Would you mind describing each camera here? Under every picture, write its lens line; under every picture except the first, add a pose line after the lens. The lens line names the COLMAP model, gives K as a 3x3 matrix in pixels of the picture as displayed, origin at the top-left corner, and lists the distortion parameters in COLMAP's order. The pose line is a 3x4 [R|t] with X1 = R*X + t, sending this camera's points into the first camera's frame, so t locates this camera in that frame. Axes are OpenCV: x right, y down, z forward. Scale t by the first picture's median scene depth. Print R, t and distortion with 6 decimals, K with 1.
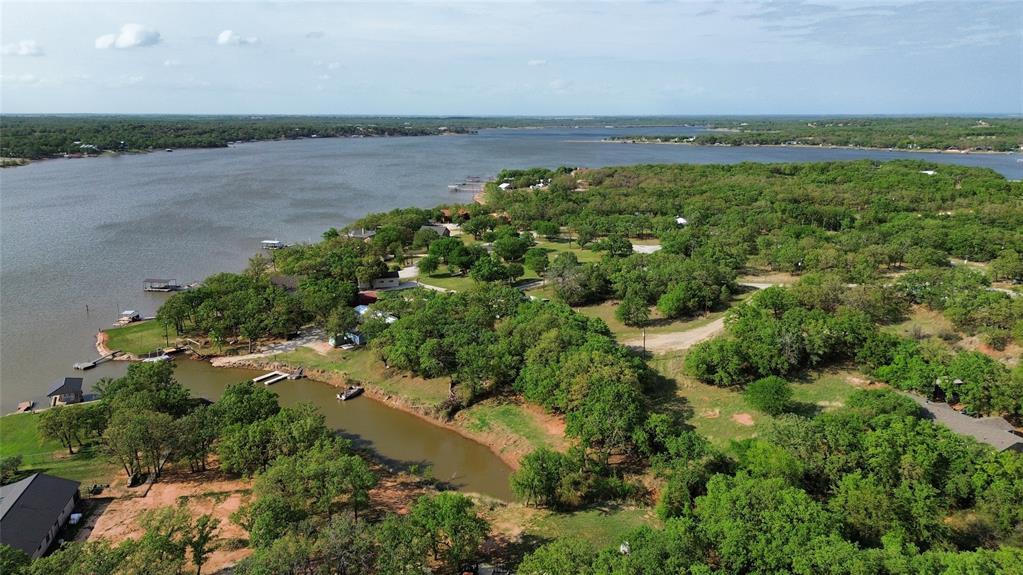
lens RADIAL K [[725.0, 0, 512.3], [0, 725.0, 284.7], [0, 0, 1]] dist [0.071807, -0.076455]
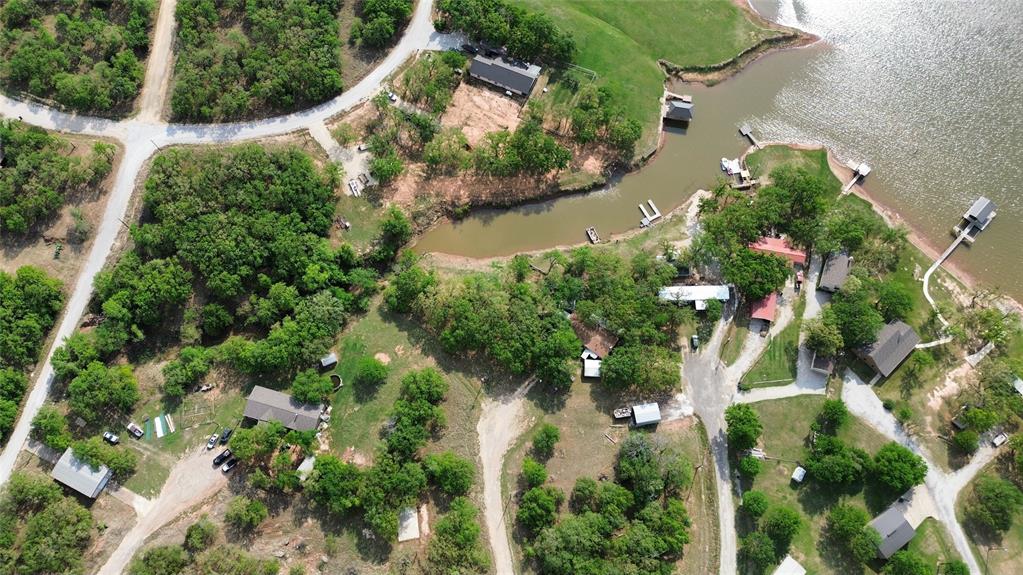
lens RADIAL K [[725.0, 0, 512.8], [0, 725.0, 286.9], [0, 0, 1]] dist [0.071807, -0.076455]
pose [[-0.616916, 0.734180, -0.283538, 0.358965], [-0.174334, 0.223838, 0.958908, -1.139768], [0.767478, 0.640996, -0.010097, 0.840199]]
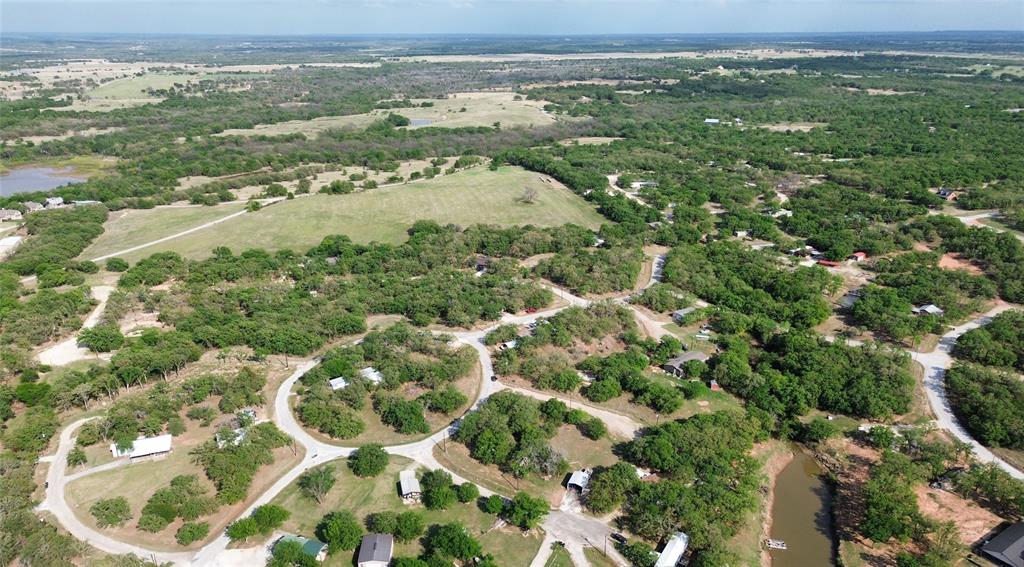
lens RADIAL K [[725.4, 0, 510.9], [0, 725.4, 283.7], [0, 0, 1]] dist [0.071948, -0.078729]
pose [[-0.344134, -0.306199, 0.887589, -1.032389], [0.214020, 0.894861, 0.391687, -0.872196], [-0.914203, 0.324754, -0.242420, 1.462594]]
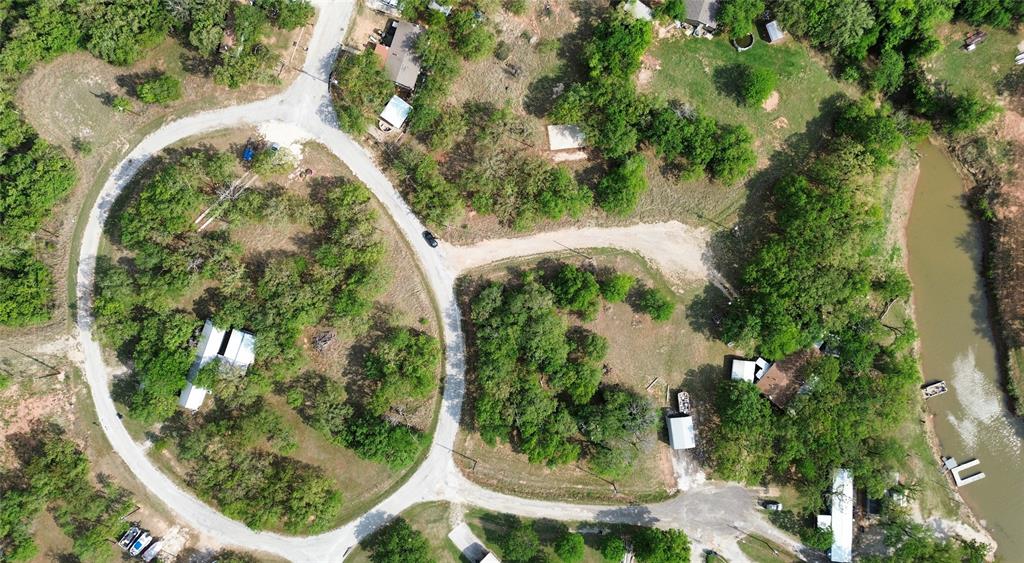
lens RADIAL K [[725.4, 0, 508.8], [0, 725.4, 284.6], [0, 0, 1]] dist [0.071948, -0.078729]
pose [[-0.755434, -0.655127, 0.011339, 0.325501], [0.167282, -0.176105, 0.970054, -0.920345], [-0.633511, 0.734708, 0.242626, 0.898874]]
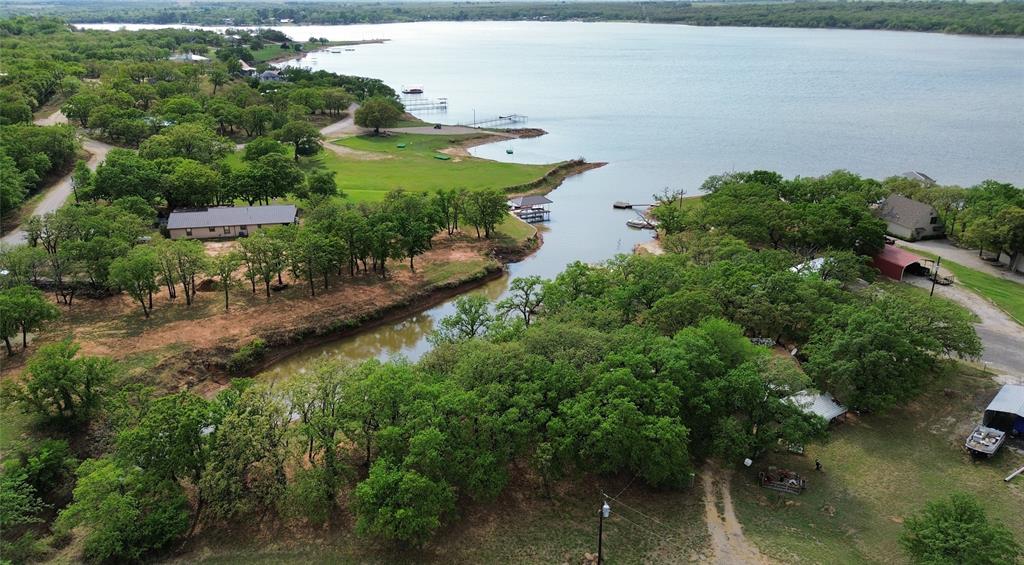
lens RADIAL K [[725.4, 0, 511.5], [0, 725.4, 286.4], [0, 0, 1]] dist [0.071948, -0.078729]
pose [[-0.045917, 0.366468, -0.929297, 0.408997], [-0.225917, 0.902366, 0.367011, -0.124091], [0.973064, 0.226796, 0.041357, 0.817647]]
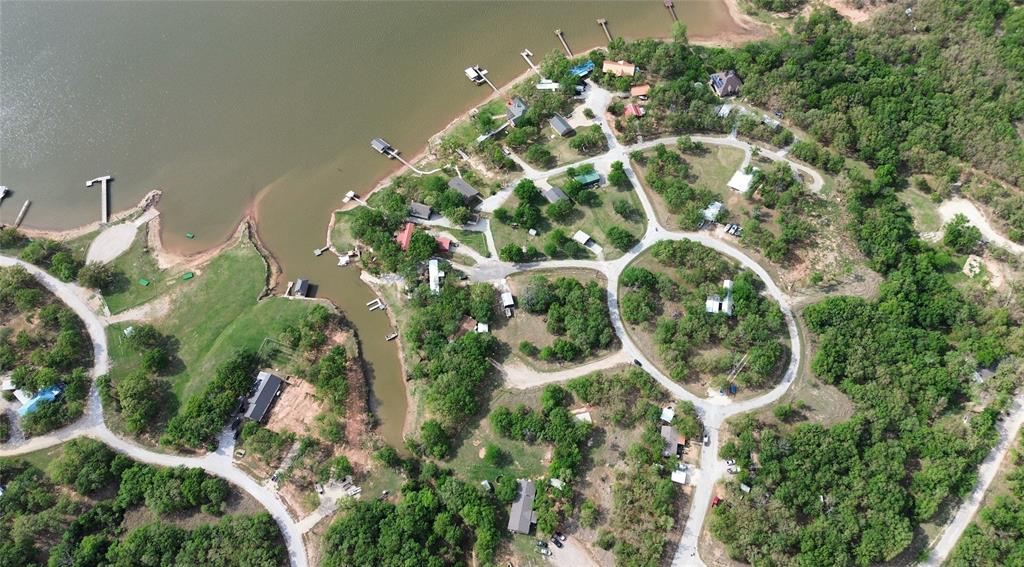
lens RADIAL K [[725.4, 0, 516.7], [0, 725.4, 286.9], [0, 0, 1]] dist [0.071948, -0.078729]
pose [[0.833054, 0.478342, -0.277866, 0.633607], [-0.119426, 0.645962, 0.753970, -1.616785], [0.540146, -0.594914, 0.595248, -0.105329]]
